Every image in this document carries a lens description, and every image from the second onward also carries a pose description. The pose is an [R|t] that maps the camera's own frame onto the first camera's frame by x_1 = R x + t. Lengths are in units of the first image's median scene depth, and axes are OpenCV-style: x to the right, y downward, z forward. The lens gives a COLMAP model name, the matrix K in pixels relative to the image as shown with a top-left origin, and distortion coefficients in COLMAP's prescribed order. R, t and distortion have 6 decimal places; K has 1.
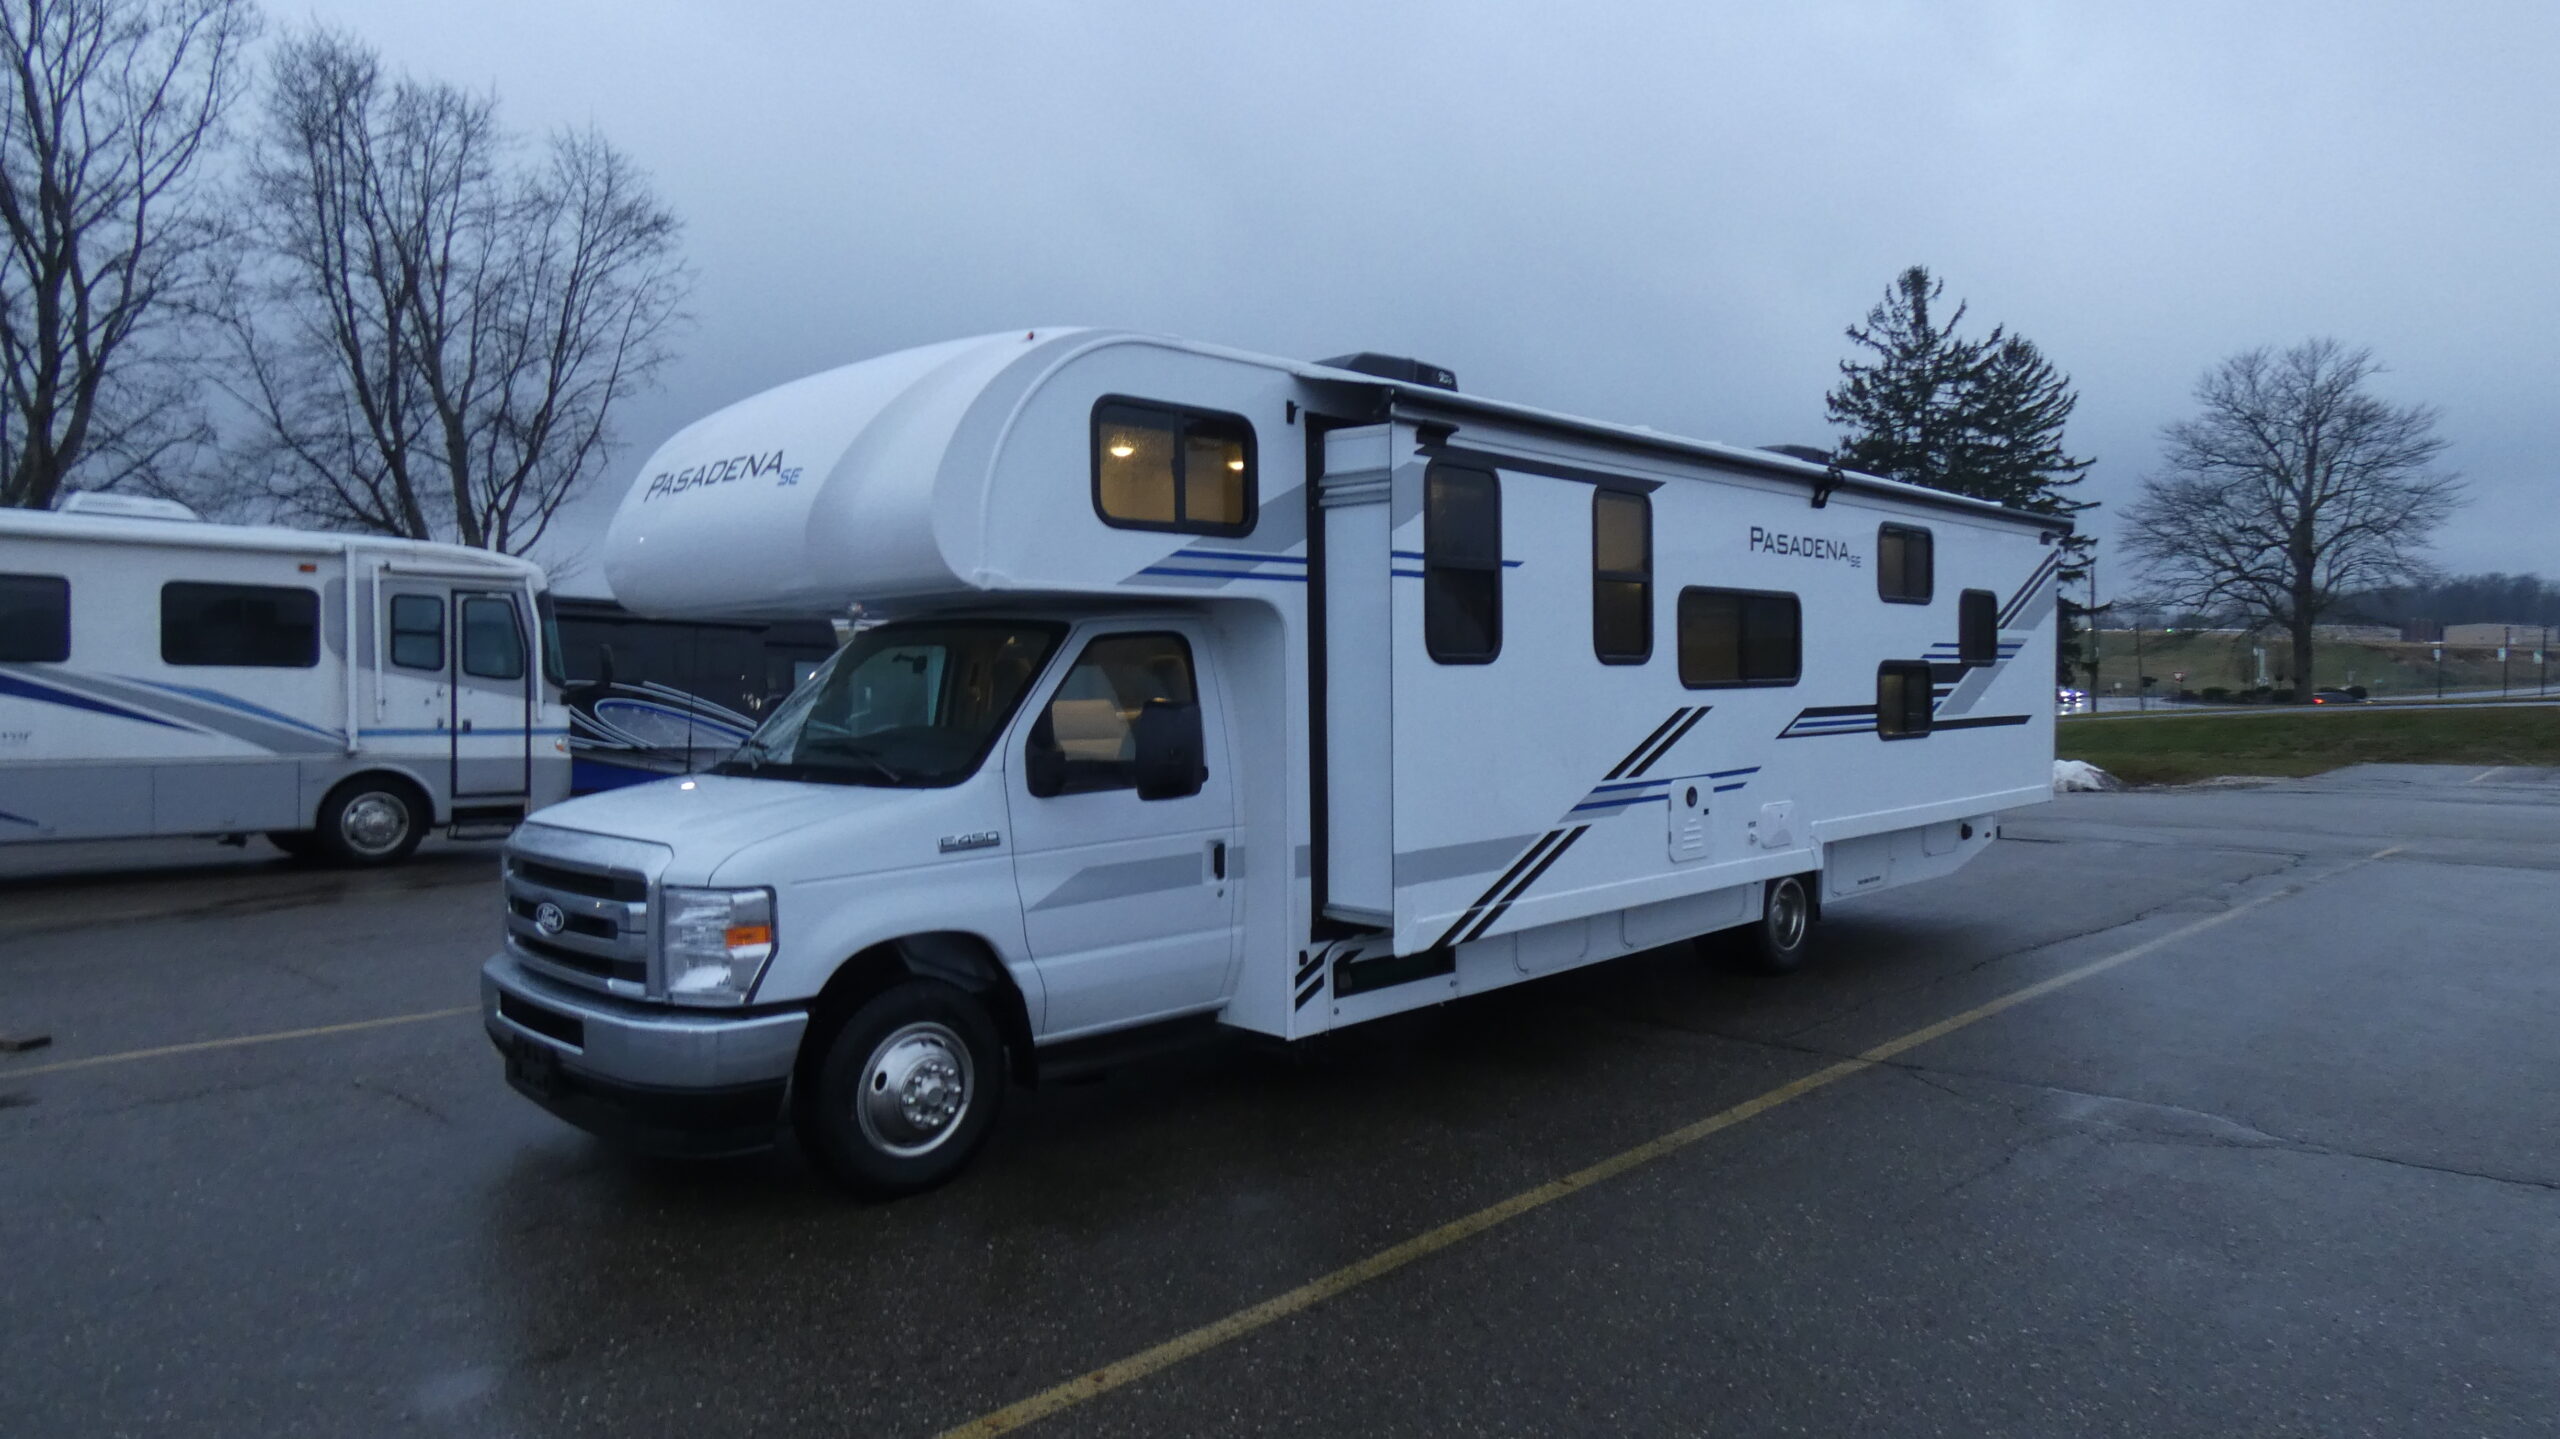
lens RADIAL K [[1531.4, 0, 1277.8], [0, 1531.4, 715.6], [0, 0, 1]] dist [-0.002516, -0.000471]
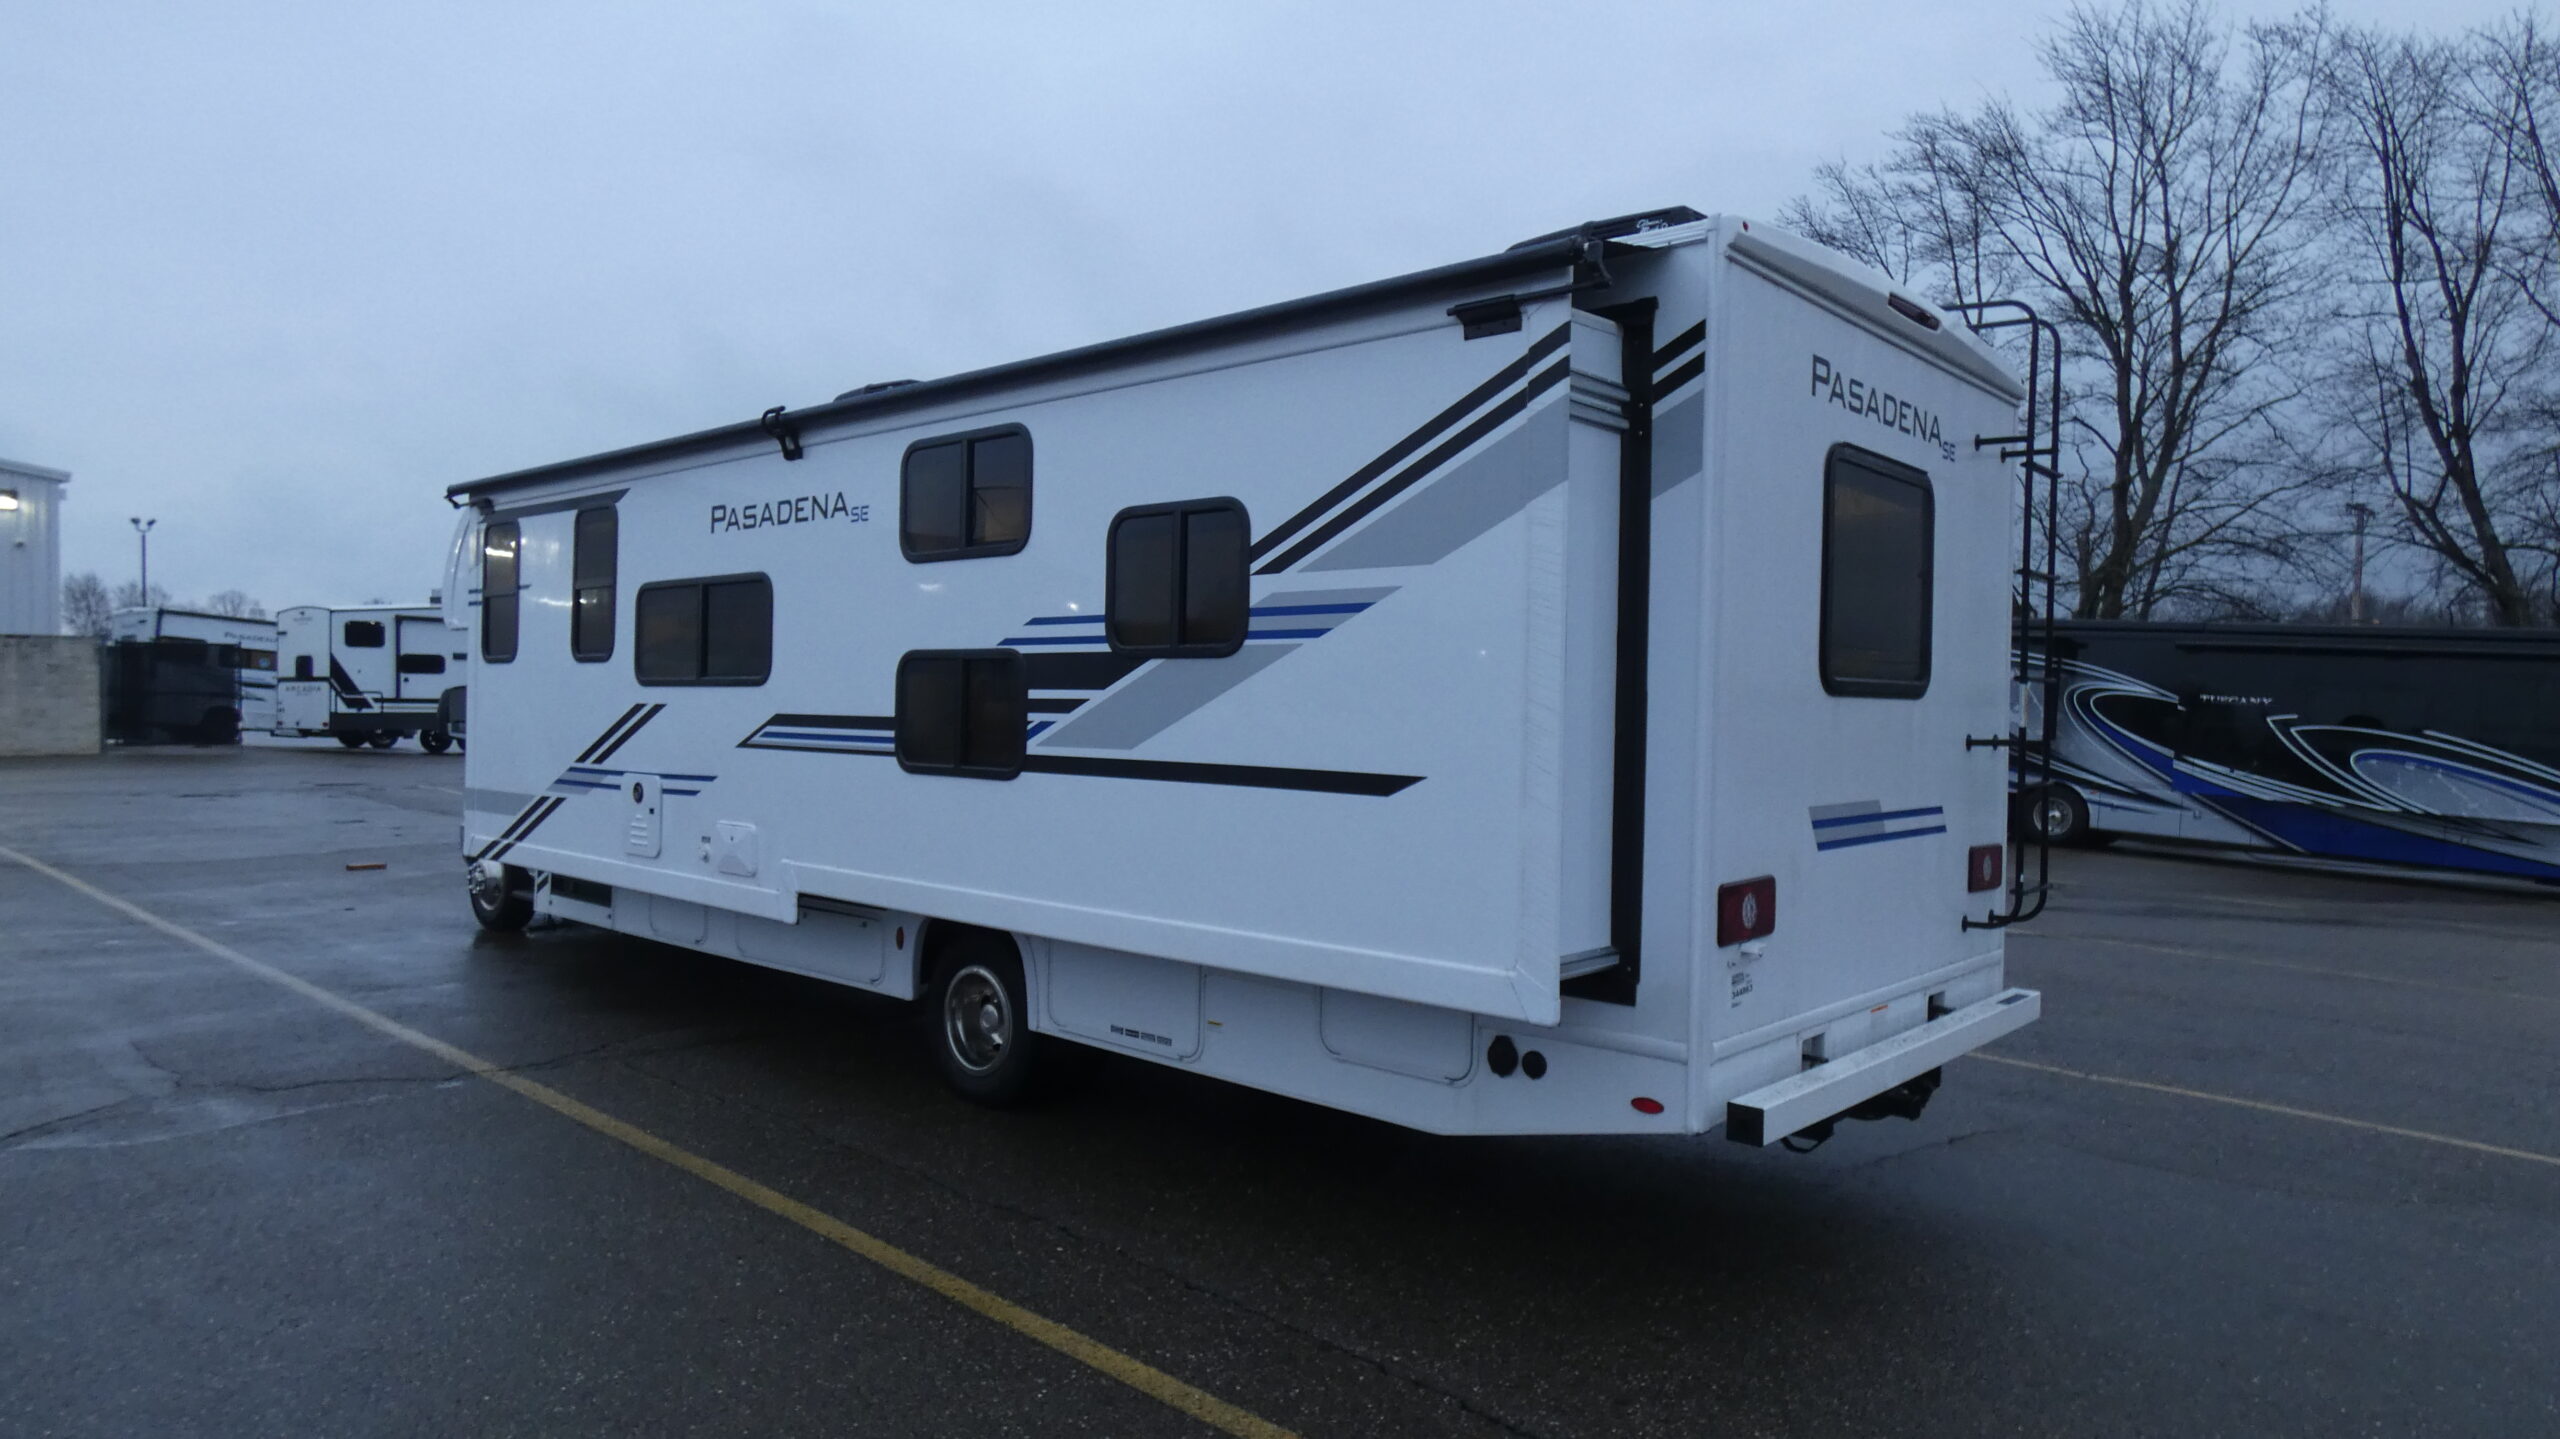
lens RADIAL K [[1531.4, 0, 1277.8], [0, 1531.4, 715.6], [0, 0, 1]] dist [-0.002516, -0.000471]
pose [[0.042368, 0.009875, -0.999053, 1.229512], [-0.048219, 0.998806, 0.007828, -0.024328], [0.997938, 0.047842, 0.042793, 1.307034]]
